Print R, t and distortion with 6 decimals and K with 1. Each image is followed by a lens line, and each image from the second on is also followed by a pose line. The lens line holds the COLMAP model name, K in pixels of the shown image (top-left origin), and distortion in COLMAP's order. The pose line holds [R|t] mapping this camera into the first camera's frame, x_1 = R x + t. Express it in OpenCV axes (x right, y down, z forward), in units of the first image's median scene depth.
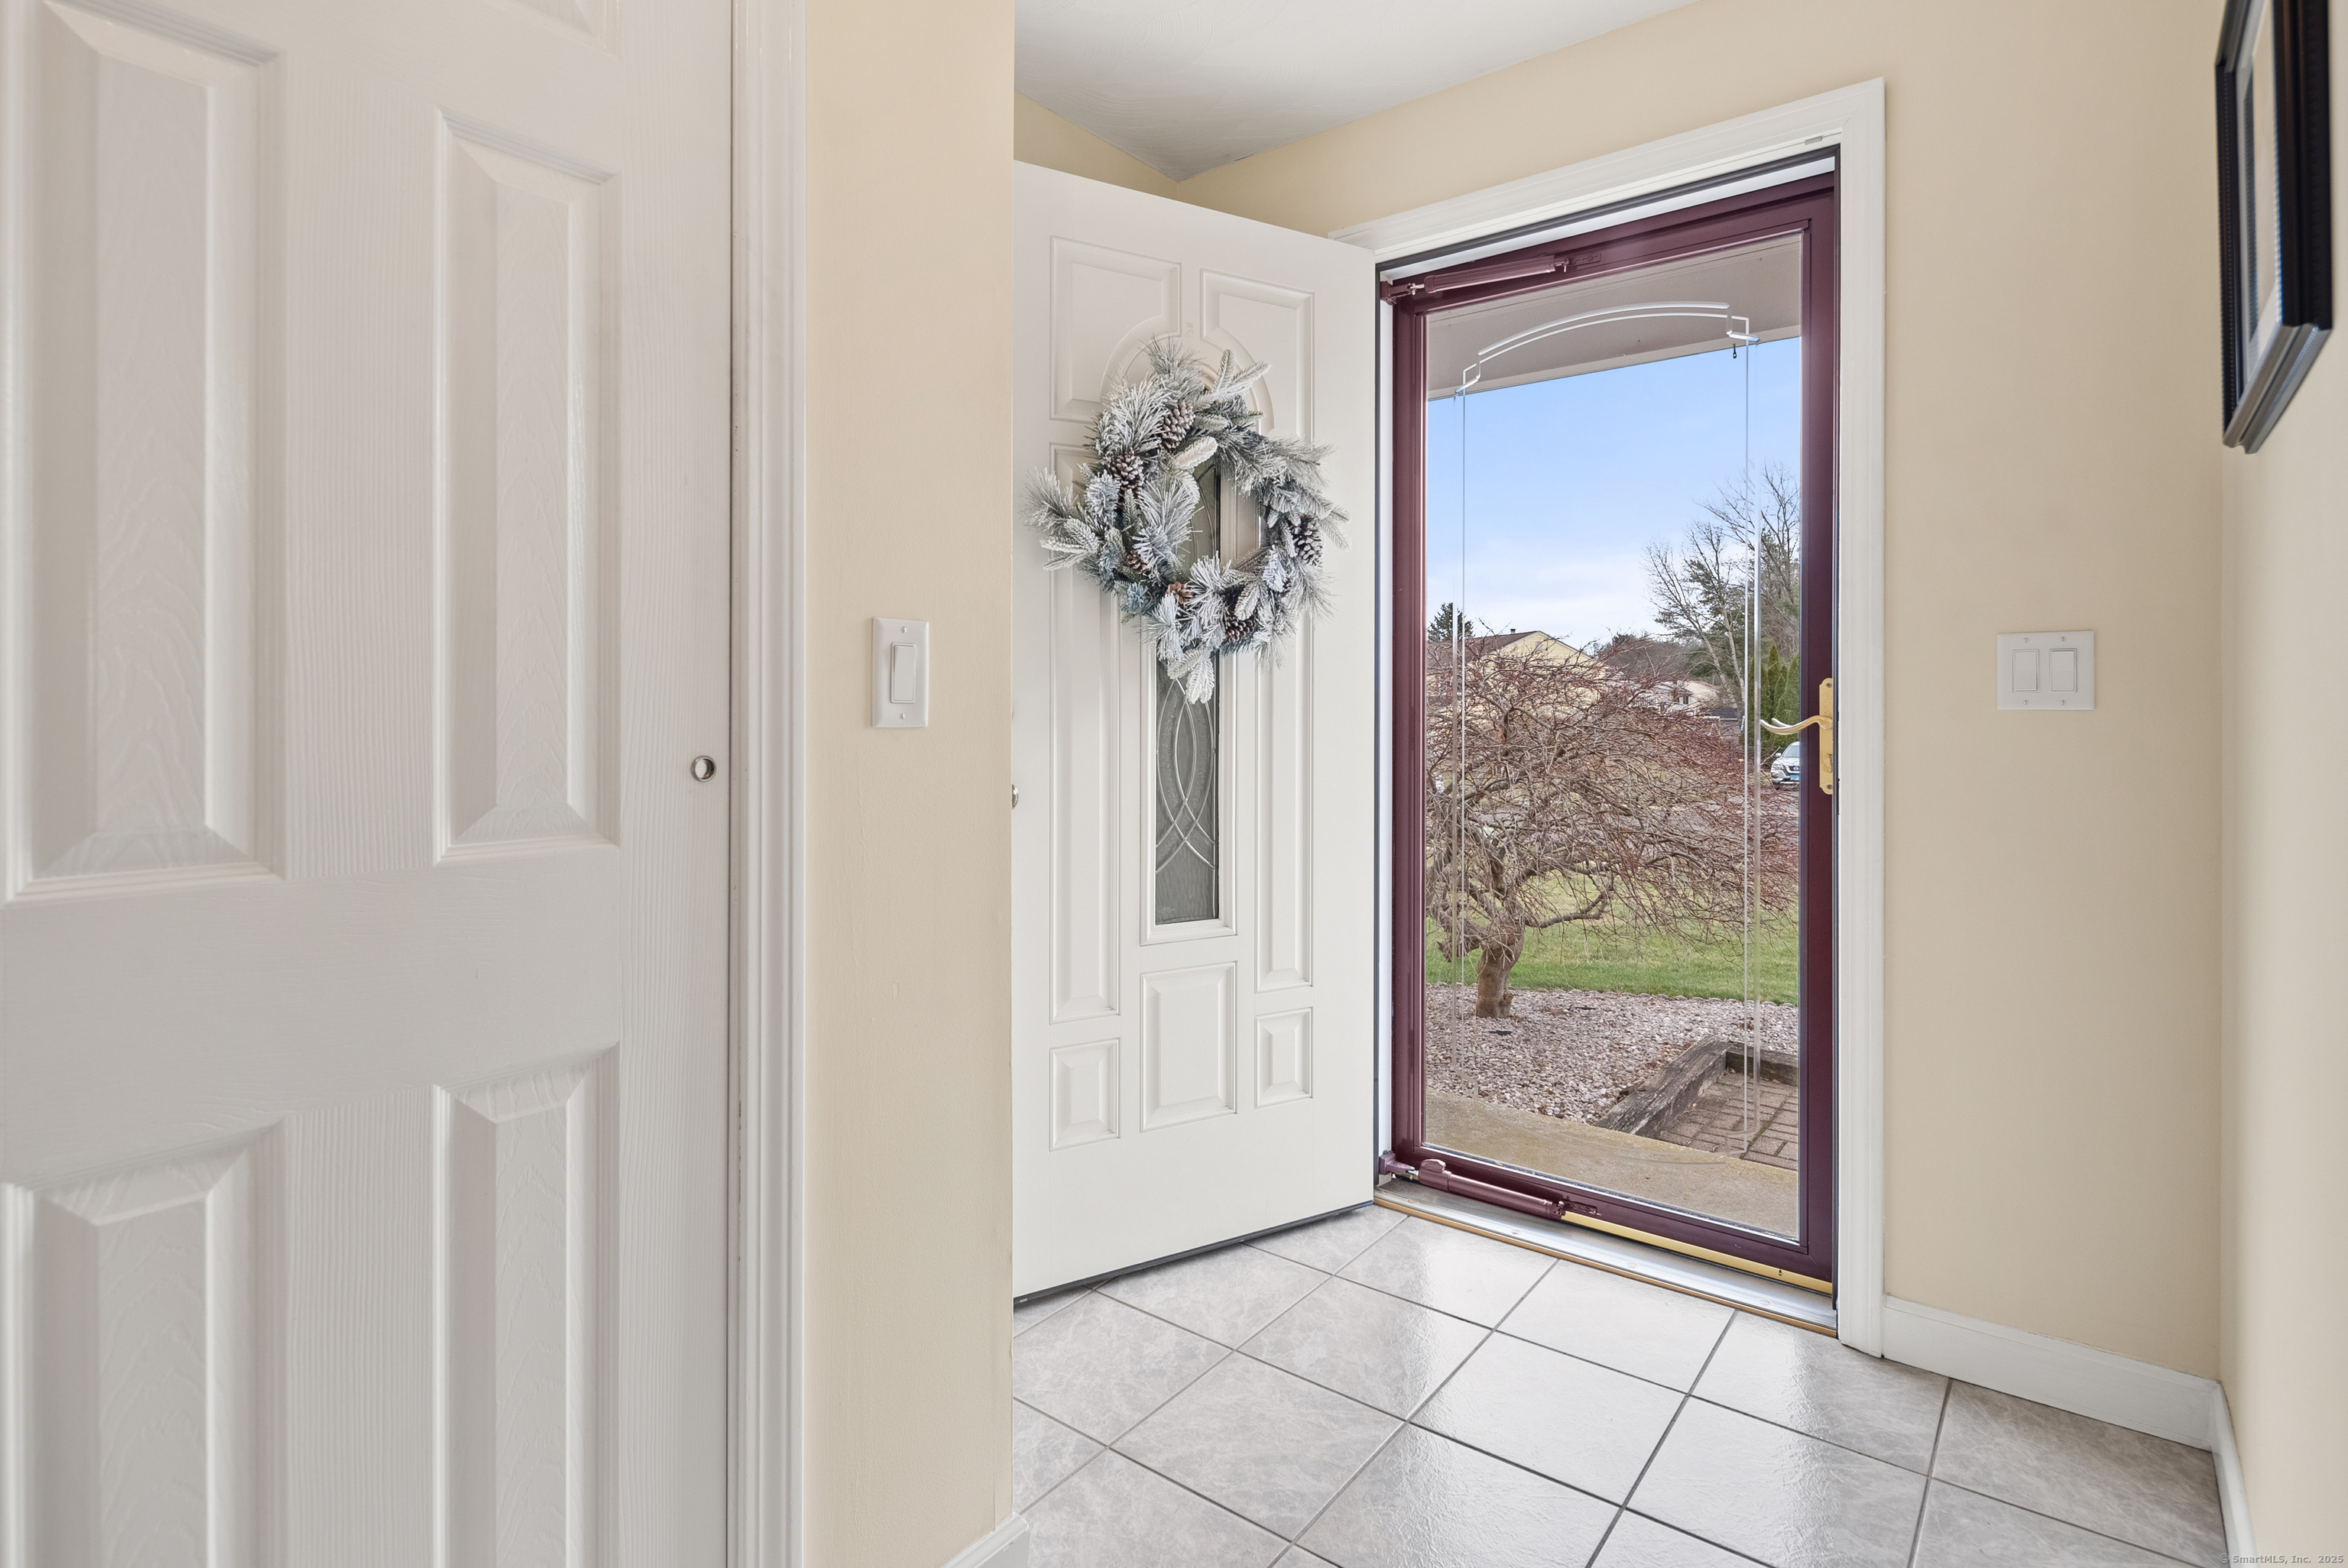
lens RADIAL K [[1168.8, 0, 1176.9], [0, 1168.8, 707.9], [0, 0, 1]] dist [-0.000379, -0.000570]
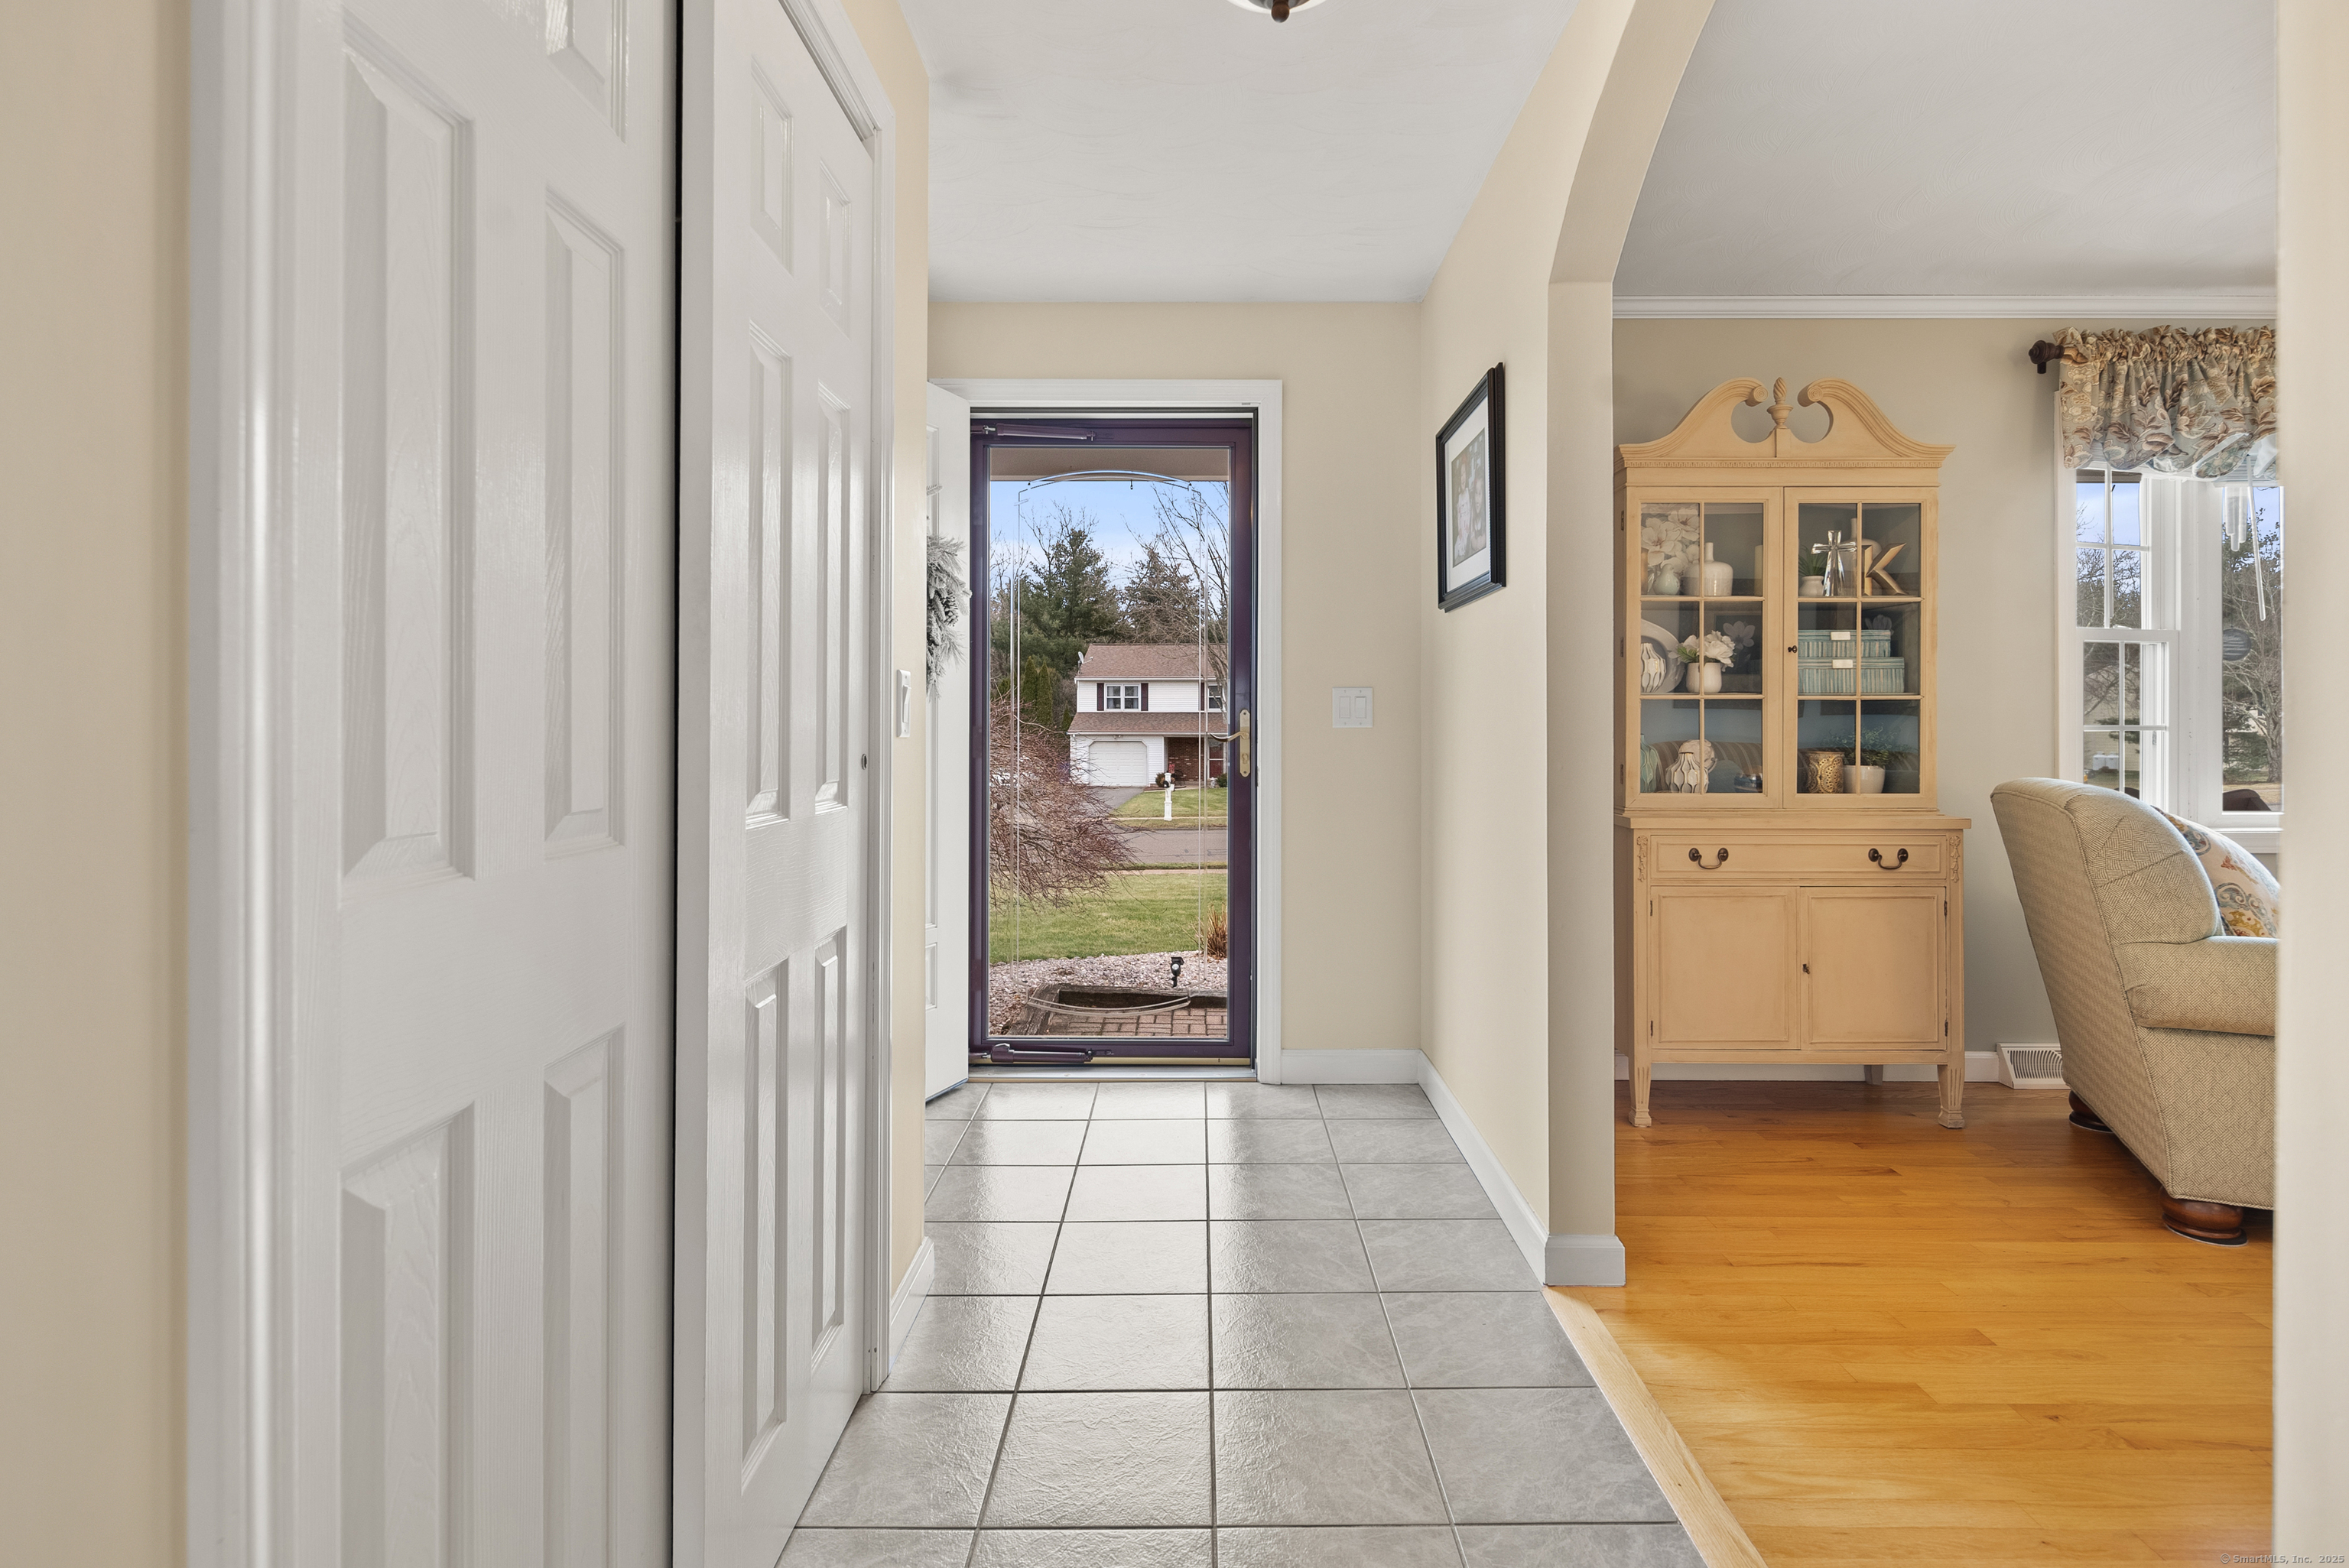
lens RADIAL K [[1167.9, 0, 1179.1], [0, 1167.9, 737.8], [0, 0, 1]] dist [0.001846, 0.000031]
pose [[0.798663, -0.007231, 0.601735, -0.585095], [0.002467, 0.999959, 0.008743, 0.001264], [-0.601773, -0.005498, 0.798648, -0.335929]]
